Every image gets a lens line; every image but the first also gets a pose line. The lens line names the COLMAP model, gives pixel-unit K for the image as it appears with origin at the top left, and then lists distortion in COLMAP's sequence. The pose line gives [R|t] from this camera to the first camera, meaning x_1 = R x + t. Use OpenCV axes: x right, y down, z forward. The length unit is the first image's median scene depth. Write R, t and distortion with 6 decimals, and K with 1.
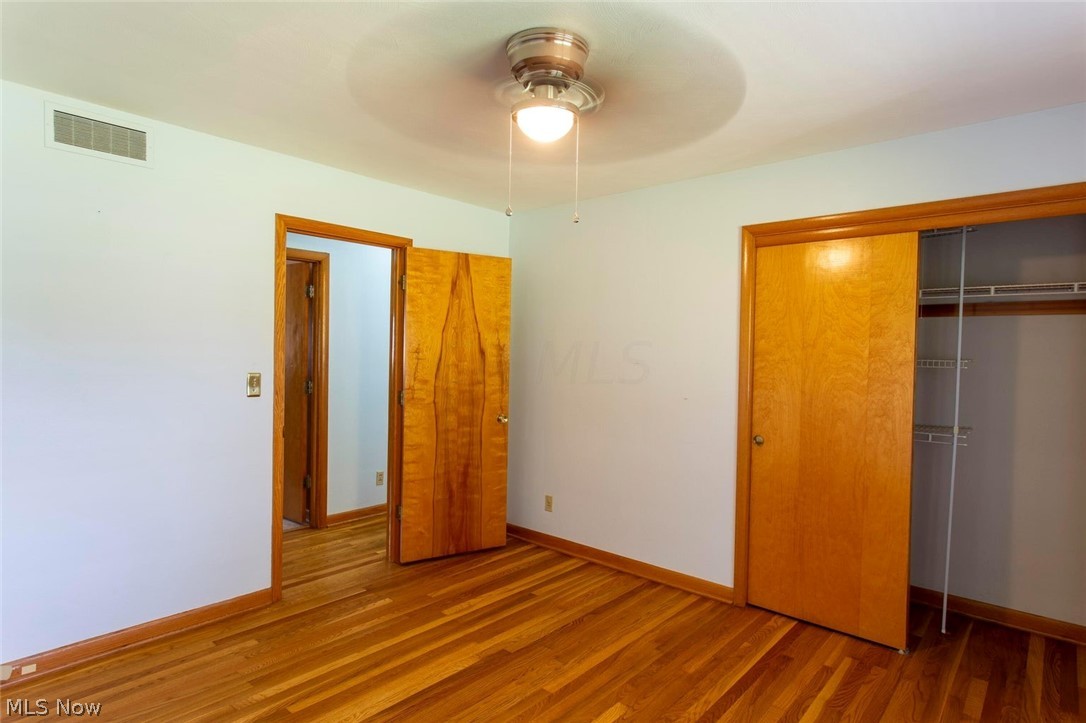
lens RADIAL K [[592.9, 0, 531.4], [0, 592.9, 361.2], [0, 0, 1]] dist [0.005474, 0.000938]
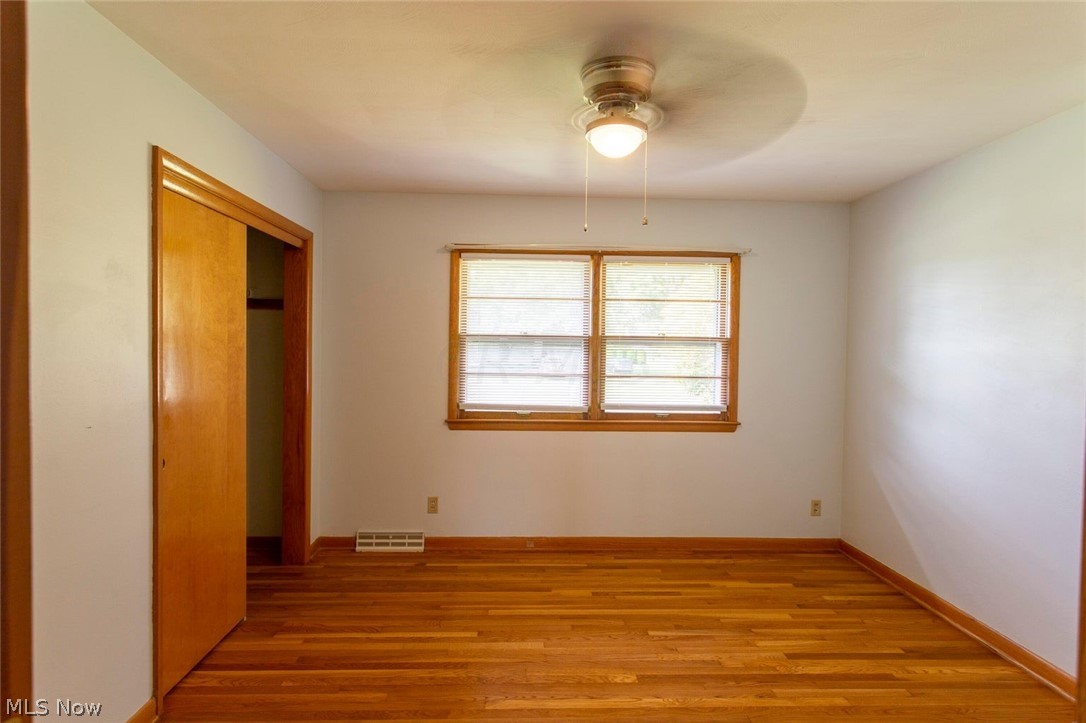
lens RADIAL K [[592.9, 0, 531.4], [0, 592.9, 361.2], [0, 0, 1]] dist [0.005474, 0.000938]
pose [[-0.690212, -0.044223, 0.722254, -0.512821], [-0.012903, 0.998724, 0.048821, -0.035736], [-0.723492, 0.024378, -0.689902, 1.420345]]
